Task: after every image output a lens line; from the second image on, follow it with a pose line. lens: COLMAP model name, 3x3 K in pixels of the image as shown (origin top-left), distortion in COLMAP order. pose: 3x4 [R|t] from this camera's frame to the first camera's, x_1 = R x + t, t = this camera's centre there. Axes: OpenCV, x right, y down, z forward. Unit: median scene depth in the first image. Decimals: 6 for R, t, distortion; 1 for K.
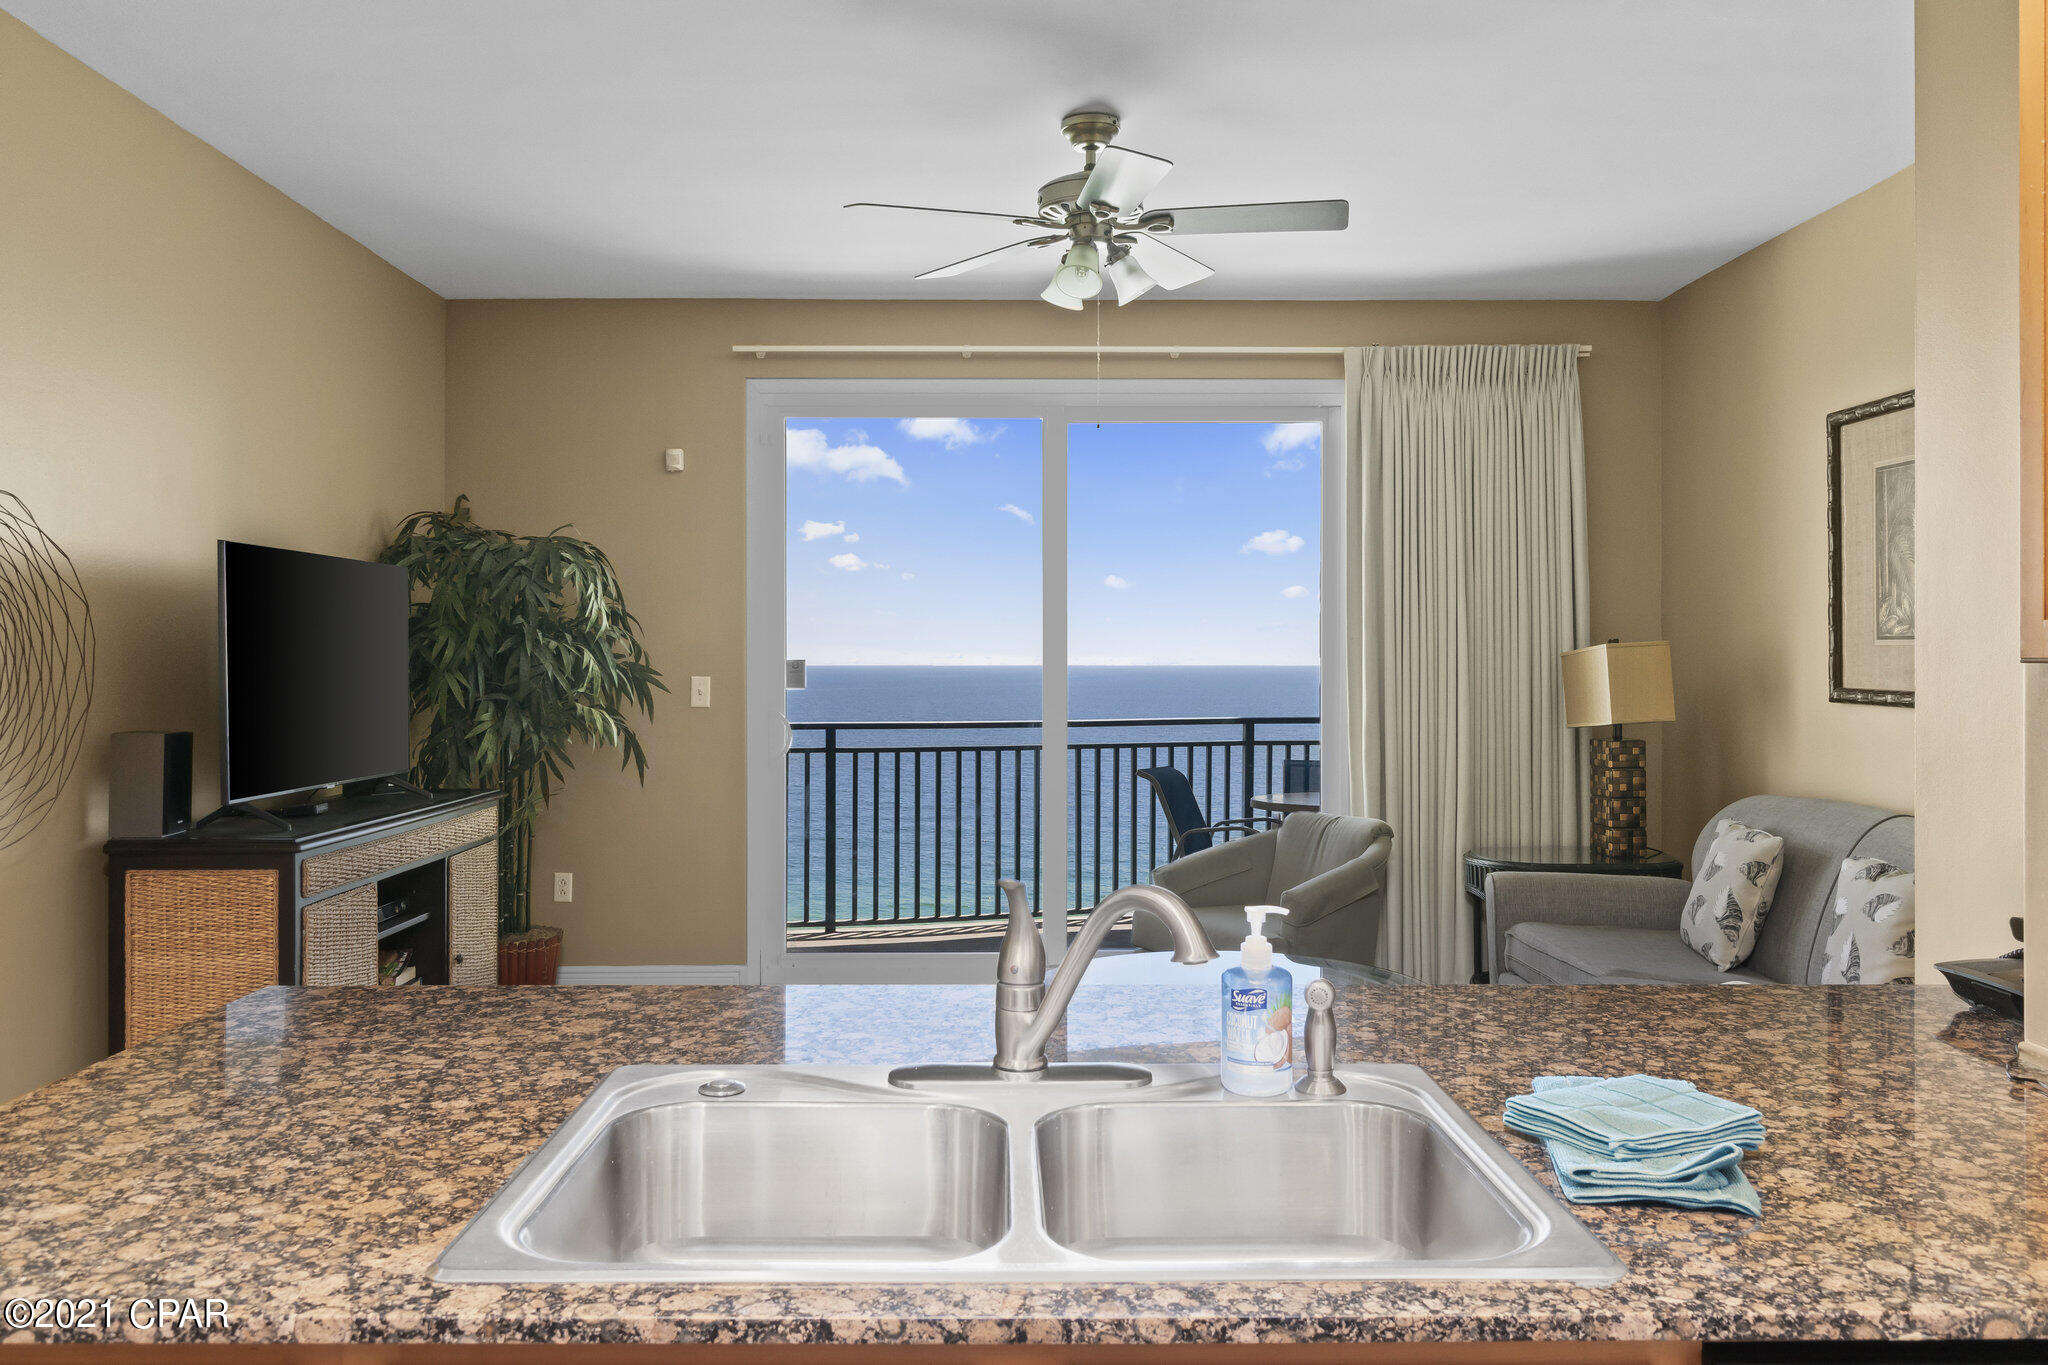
lens RADIAL K [[1583.4, 0, 1018.7], [0, 1583.4, 658.4], [0, 0, 1]] dist [-0.000177, -0.002745]
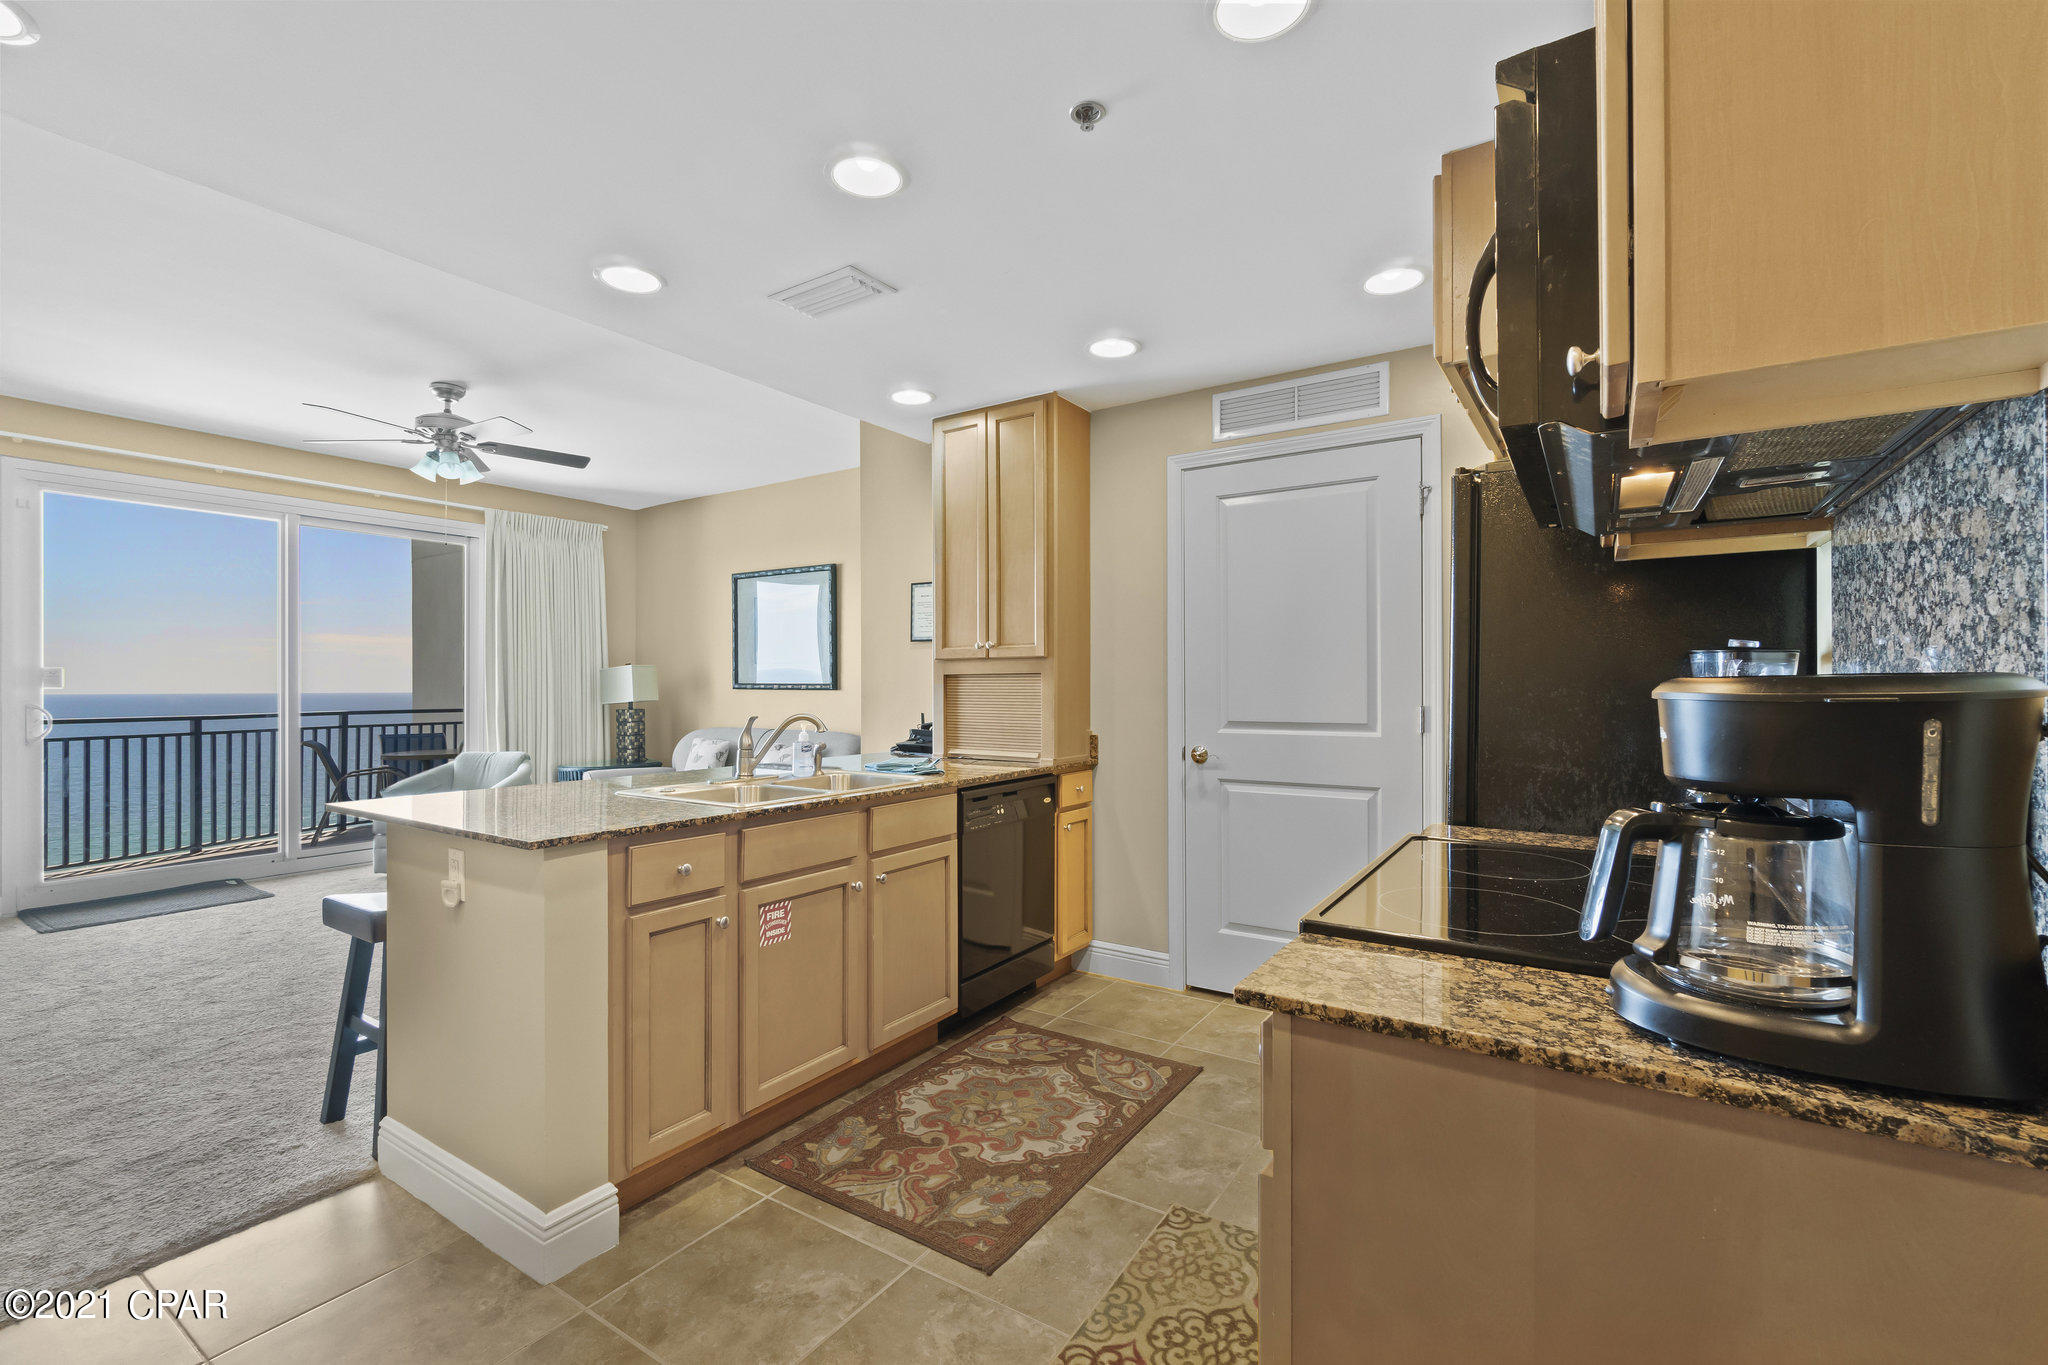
lens RADIAL K [[876.8, 0, 1024.0], [0, 876.8, 682.5], [0, 0, 1]] dist [-0.004939, -0.000277]
pose [[0.559290, 0.002148, 0.828969, -0.305605], [0.002758, 0.999986, -0.004452, 0.019840], [-0.828968, 0.004776, 0.559276, -0.125401]]
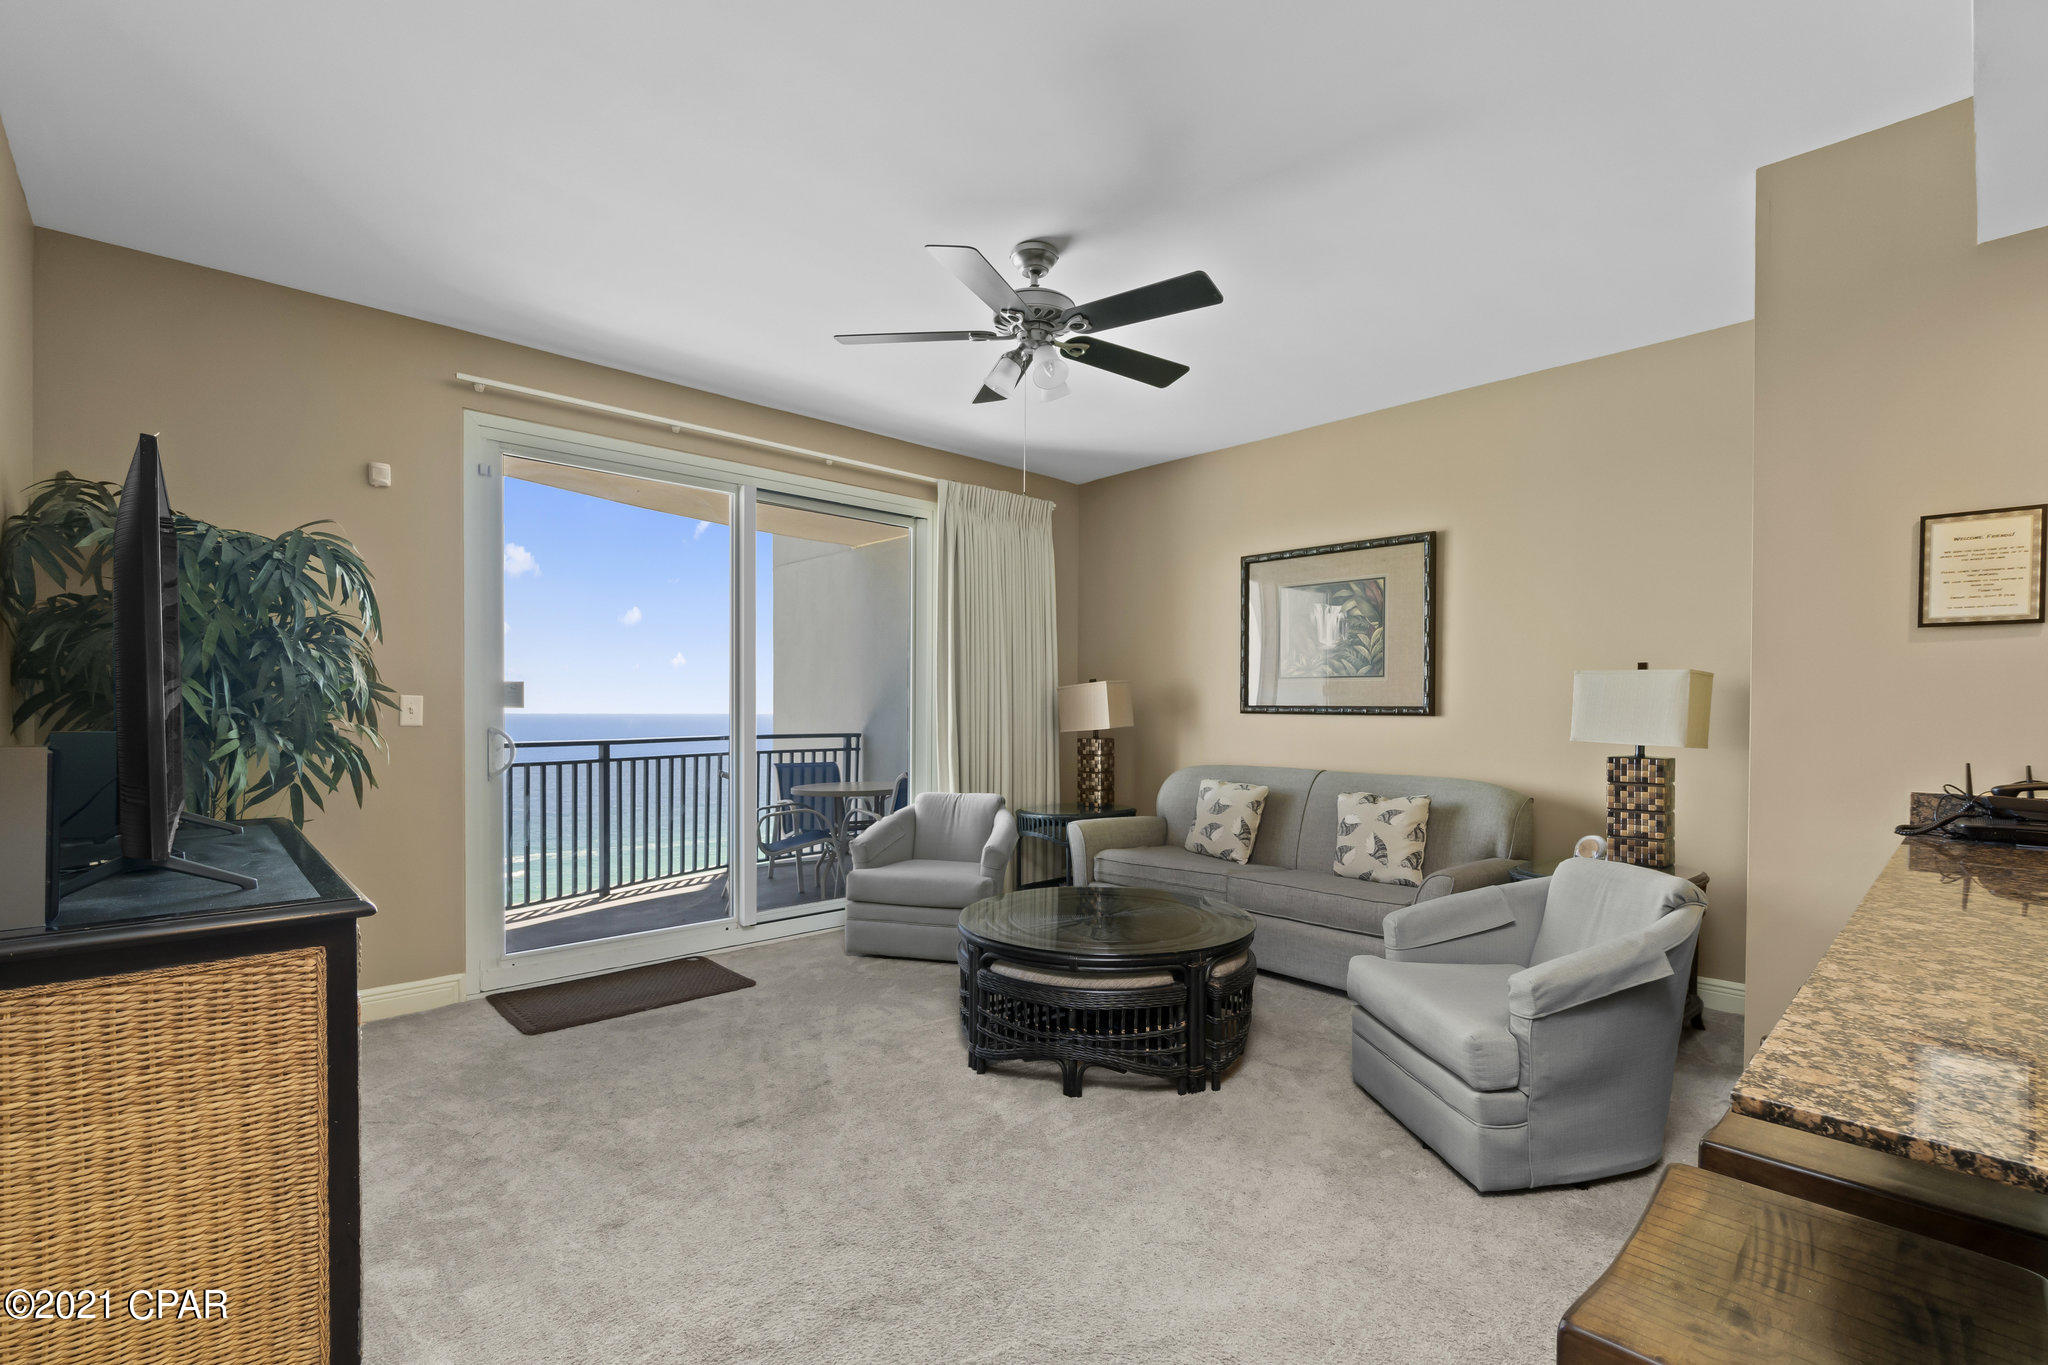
lens RADIAL K [[906.3, 0, 1042.9], [0, 906.3, 721.9], [0, 0, 1]] dist [-0.001152, -0.000425]
pose [[0.729754, -0.006526, 0.683679, -0.306975], [-0.003004, 0.999914, 0.012751, 0.020125], [-0.683703, -0.011359, 0.729672, 0.311887]]
